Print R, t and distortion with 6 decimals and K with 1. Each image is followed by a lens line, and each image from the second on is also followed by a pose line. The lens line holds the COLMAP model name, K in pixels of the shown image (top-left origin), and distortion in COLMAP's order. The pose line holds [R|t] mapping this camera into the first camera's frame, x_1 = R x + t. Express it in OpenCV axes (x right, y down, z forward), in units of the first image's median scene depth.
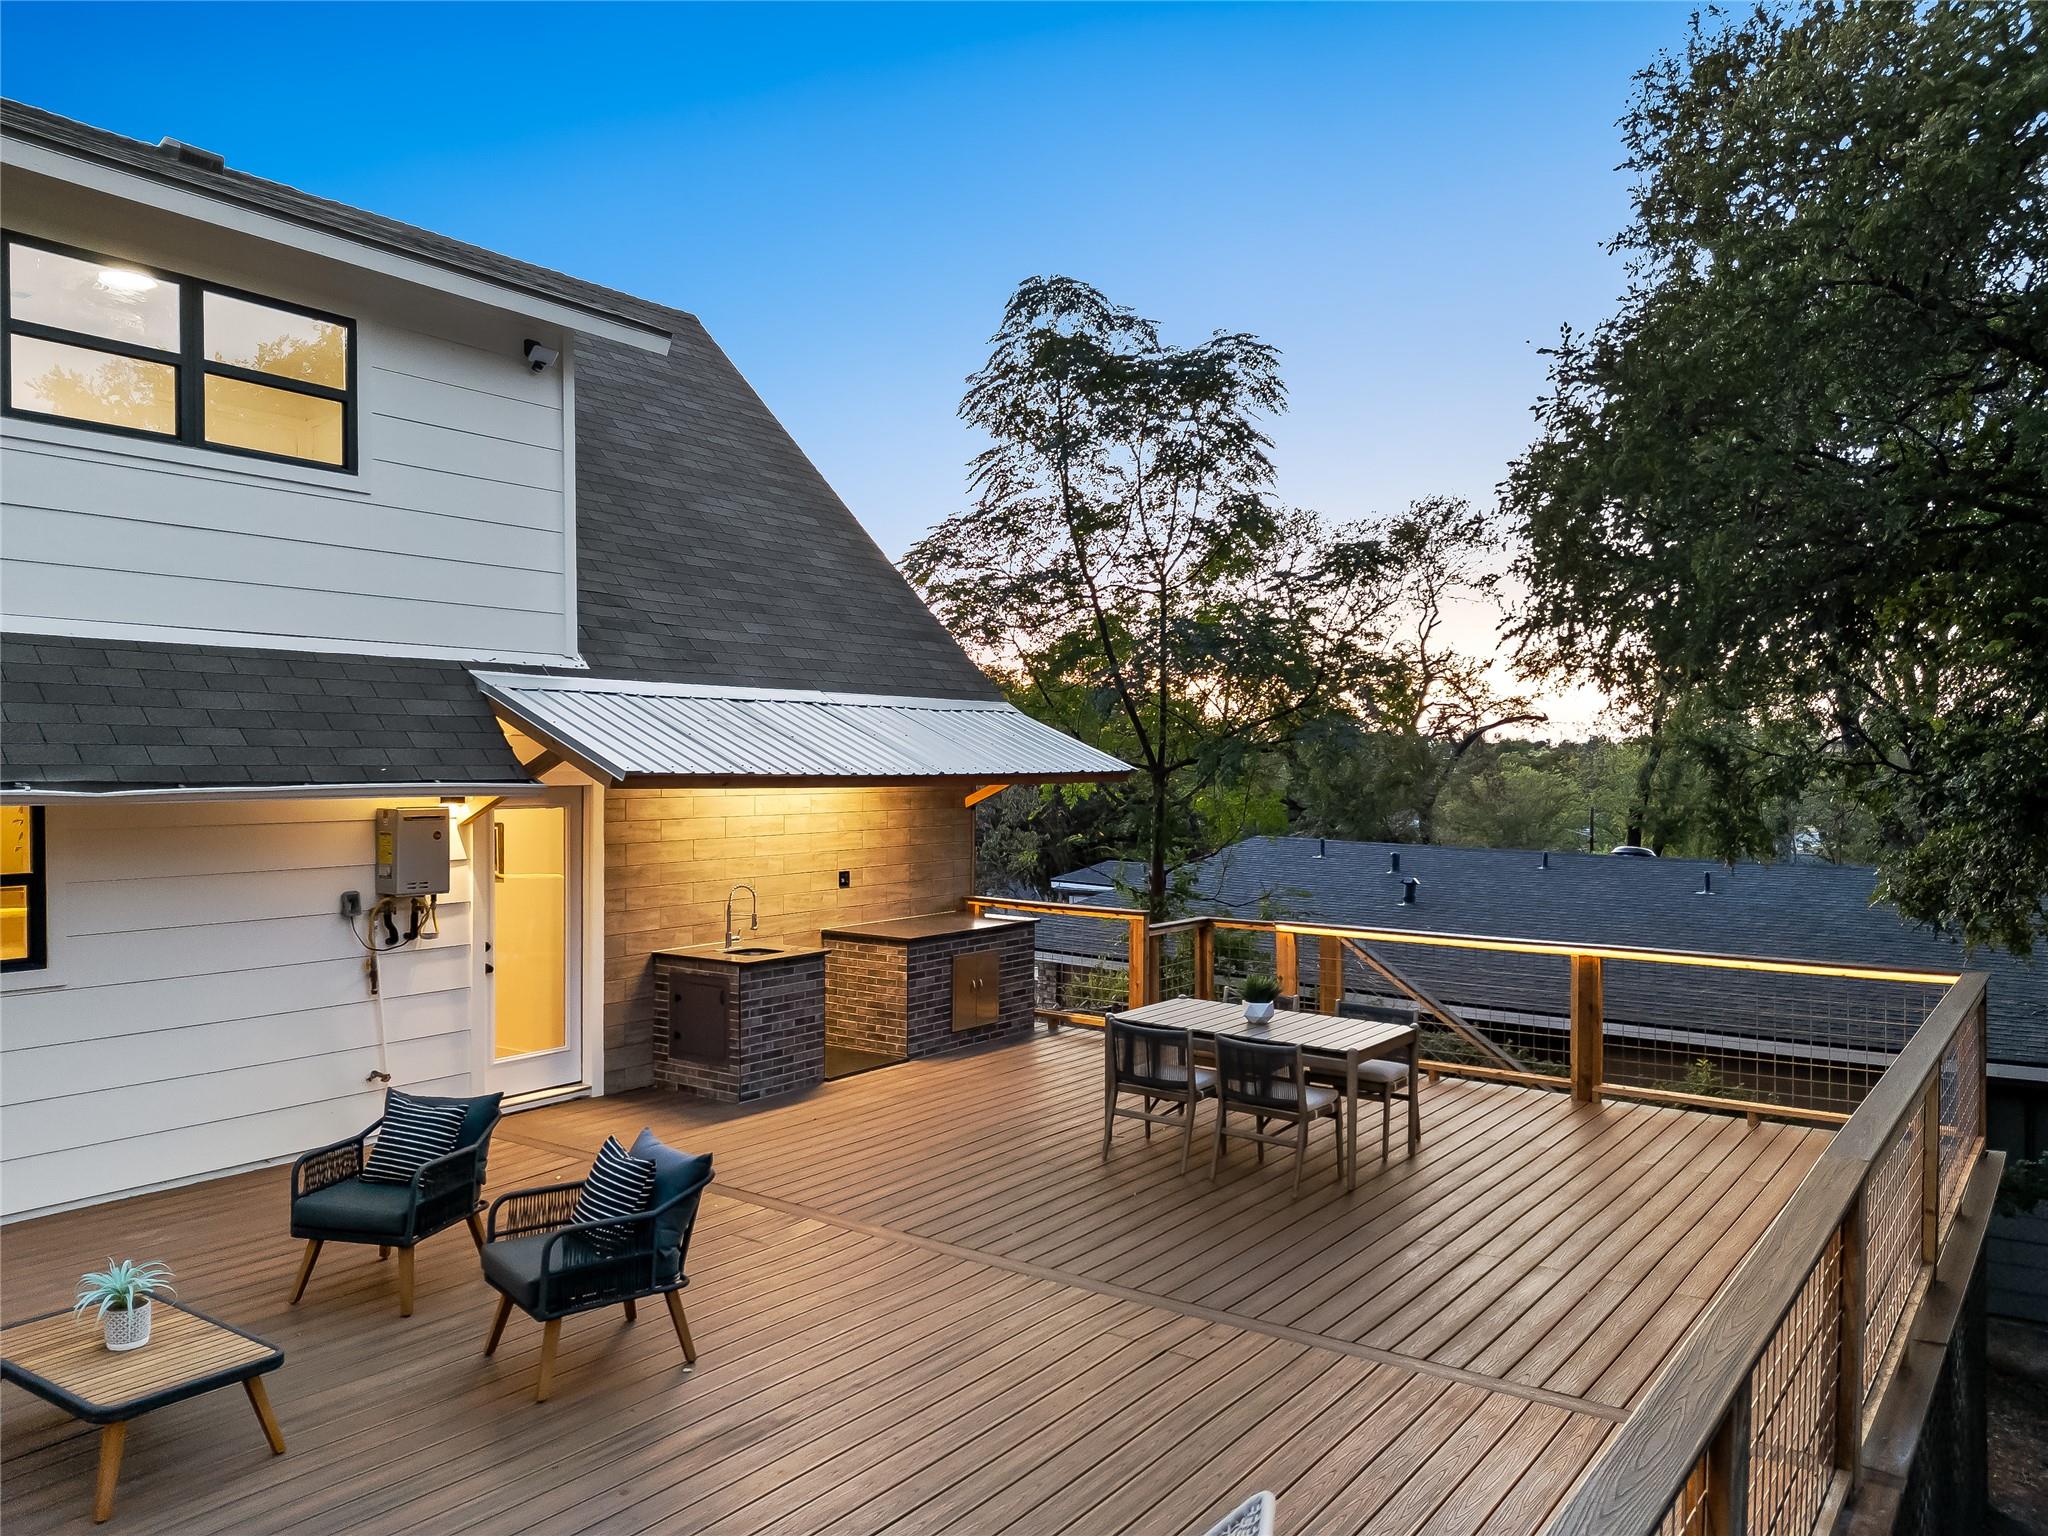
lens RADIAL K [[1509.9, 0, 1024.0], [0, 1509.9, 768.0], [0, 0, 1]] dist [0.082115, -0.085890]
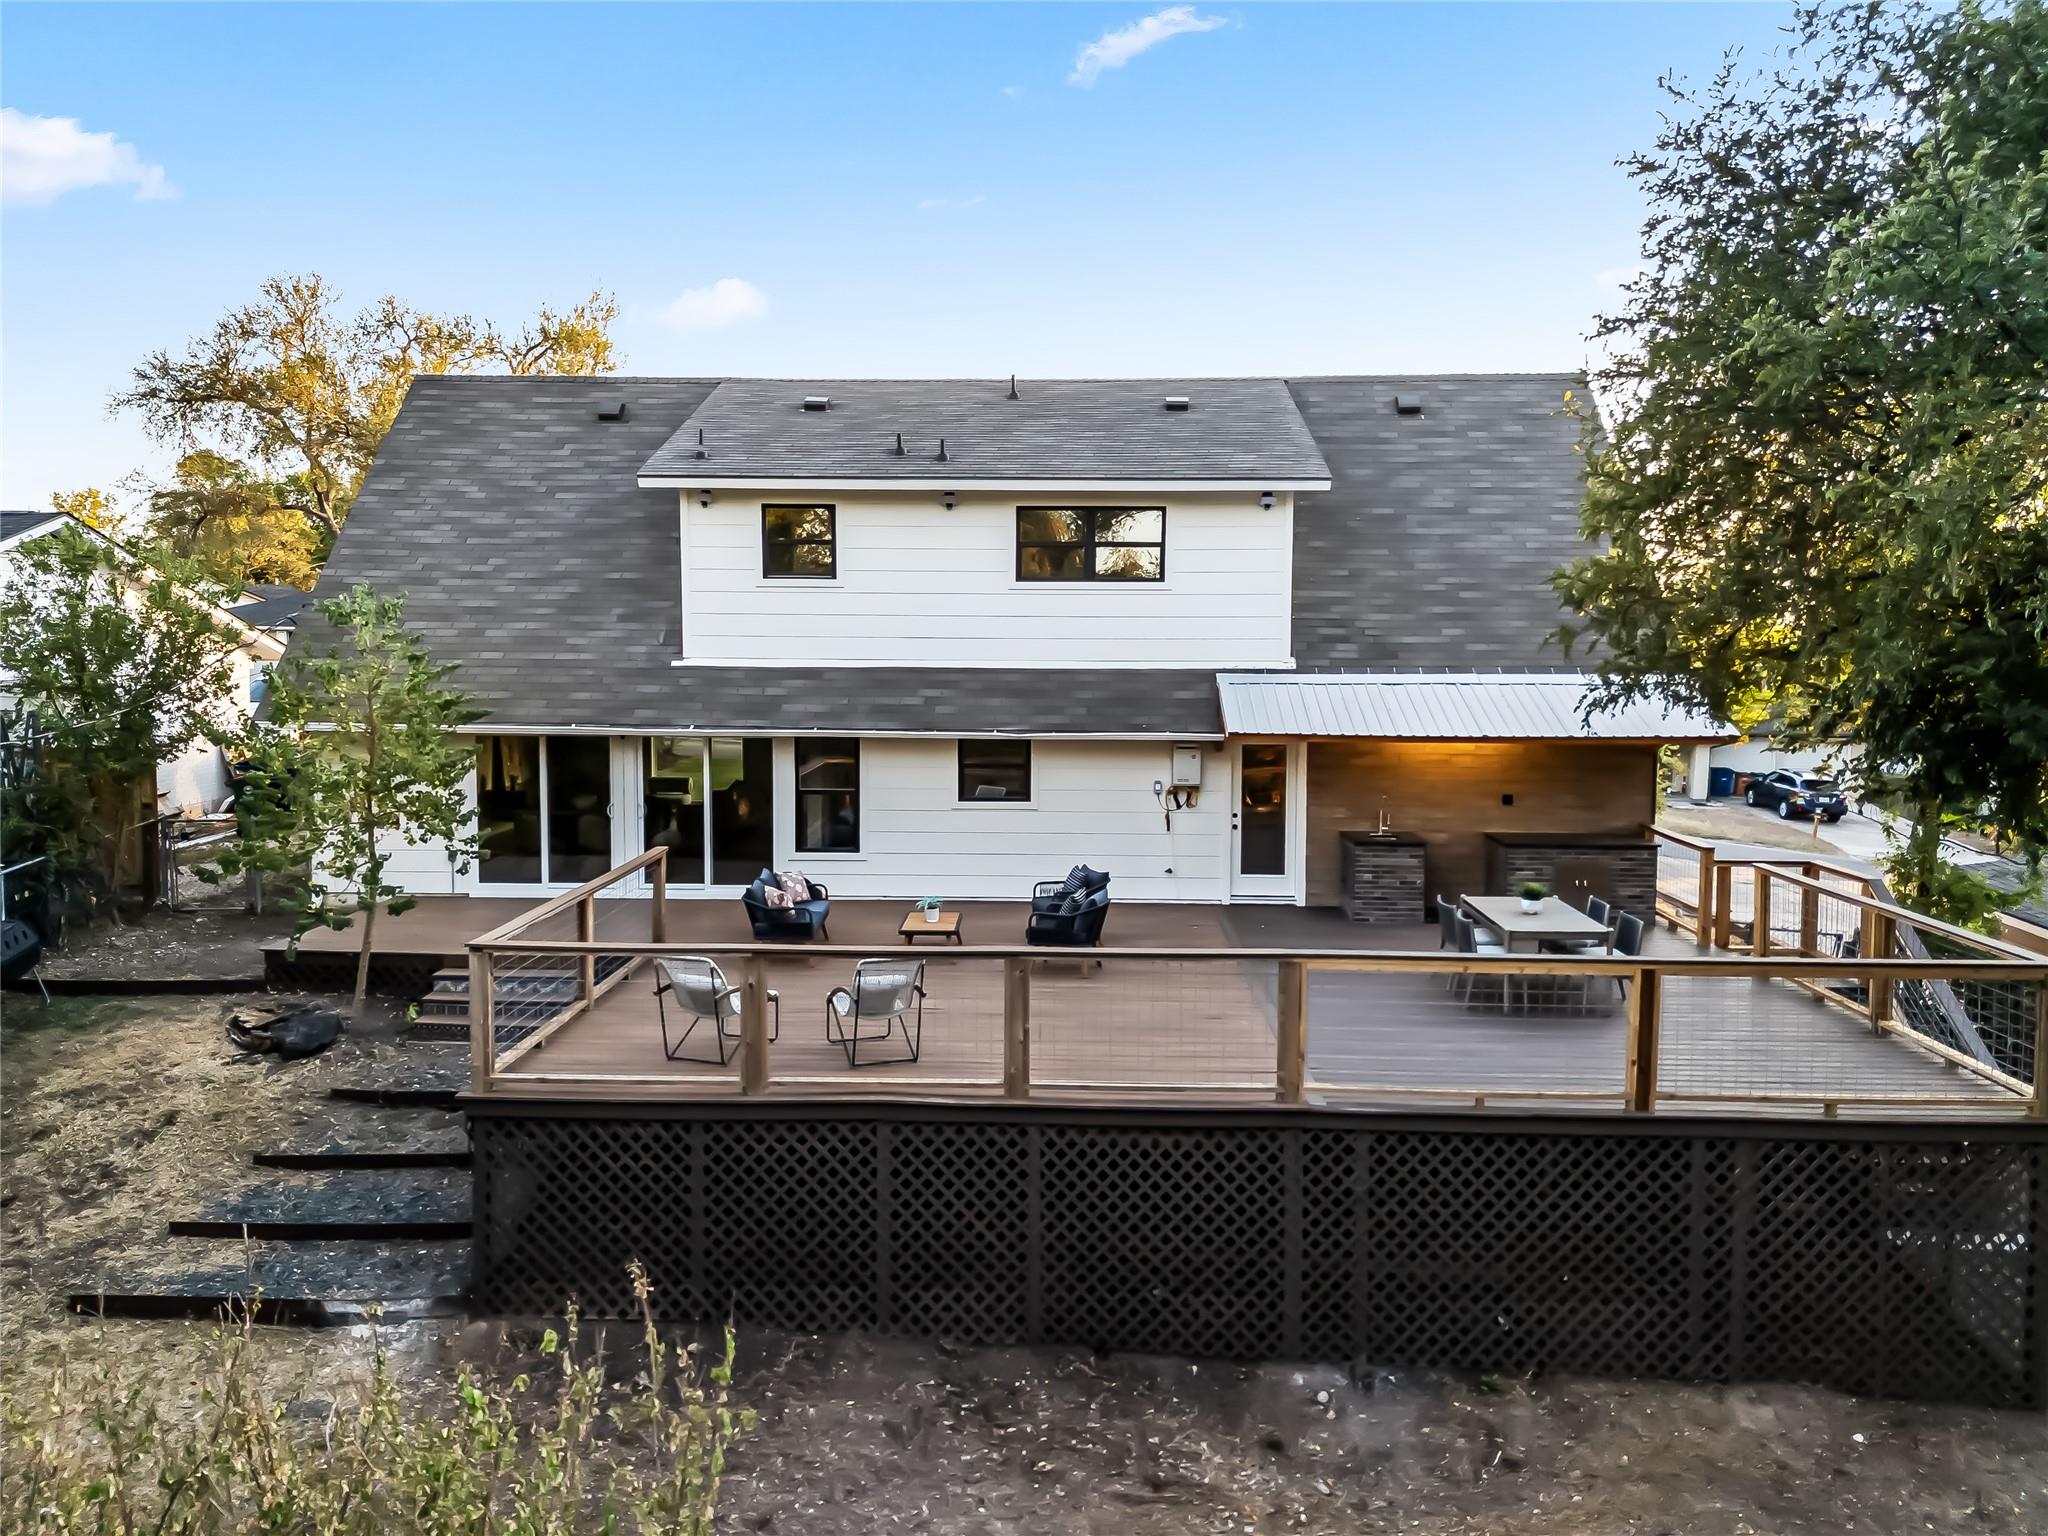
lens RADIAL K [[1532.4, 0, 1030.9], [0, 1532.4, 744.0], [0, 0, 1]] dist [0.081765, -0.085036]
pose [[0.558327, 0.051999, -0.827990, 1.174737], [-0.003285, 0.998165, 0.060471, -0.094878], [0.829615, -0.031042, 0.557473, -0.309544]]
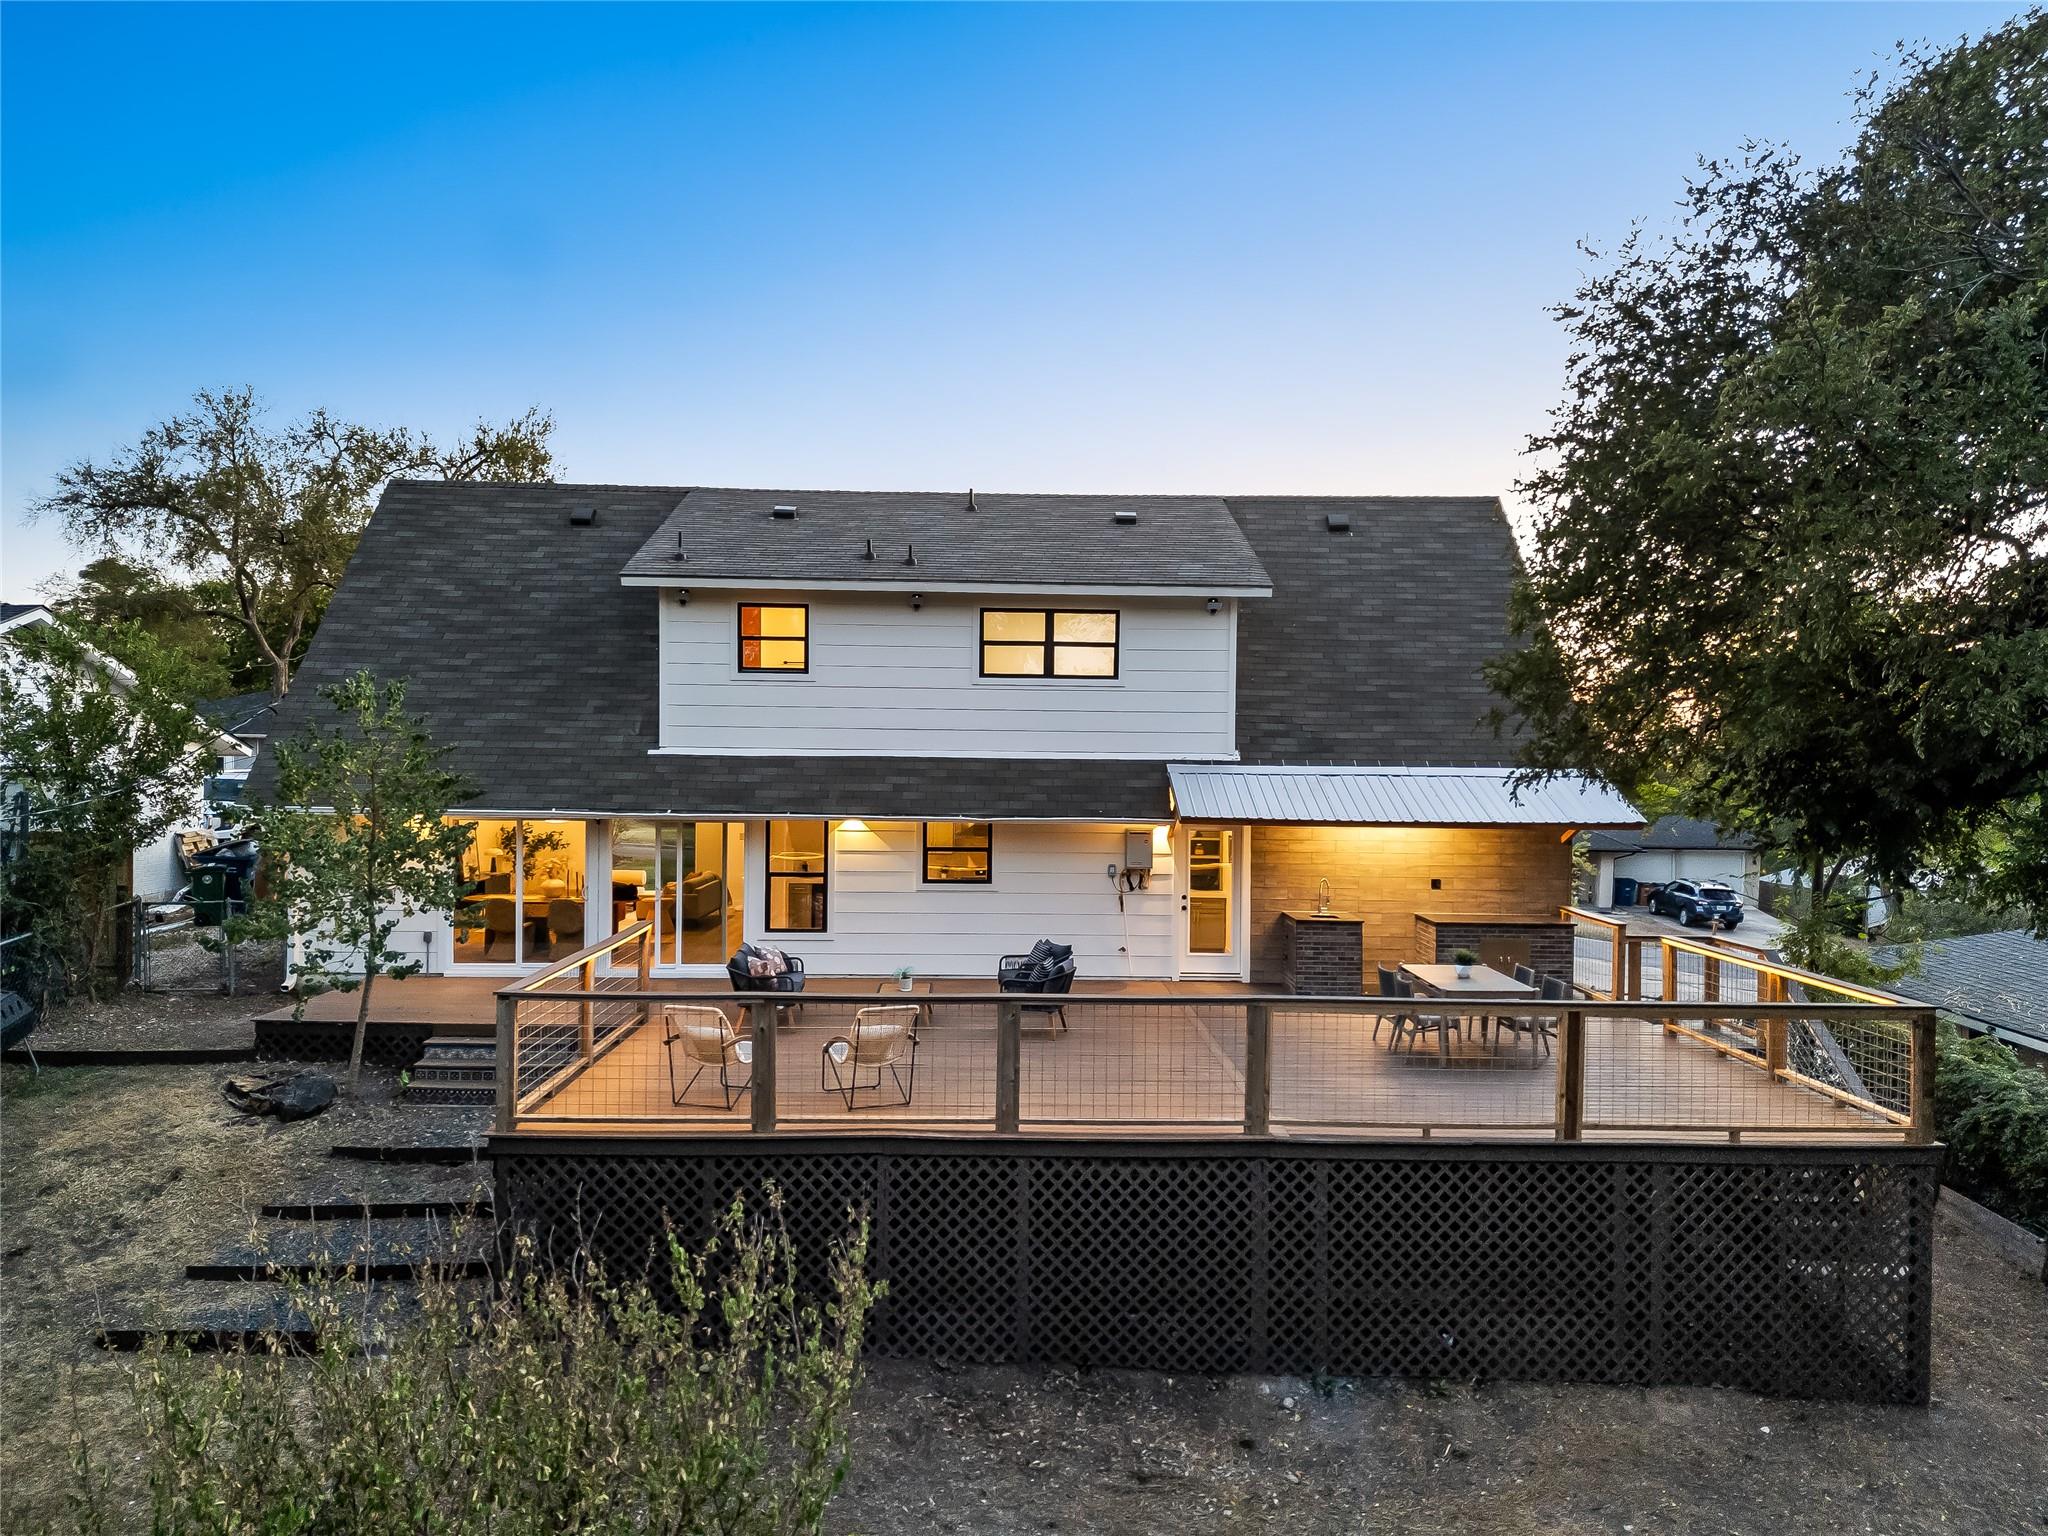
lens RADIAL K [[1509.9, 0, 1024.0], [0, 1509.9, 768.0], [0, 0, 1]] dist [0.082115, -0.085890]
pose [[0.594918, 0.010060, -0.803724, 1.229740], [-0.013561, 0.999905, 0.002478, -0.063281], [0.803672, 0.009425, 0.594998, -0.411617]]
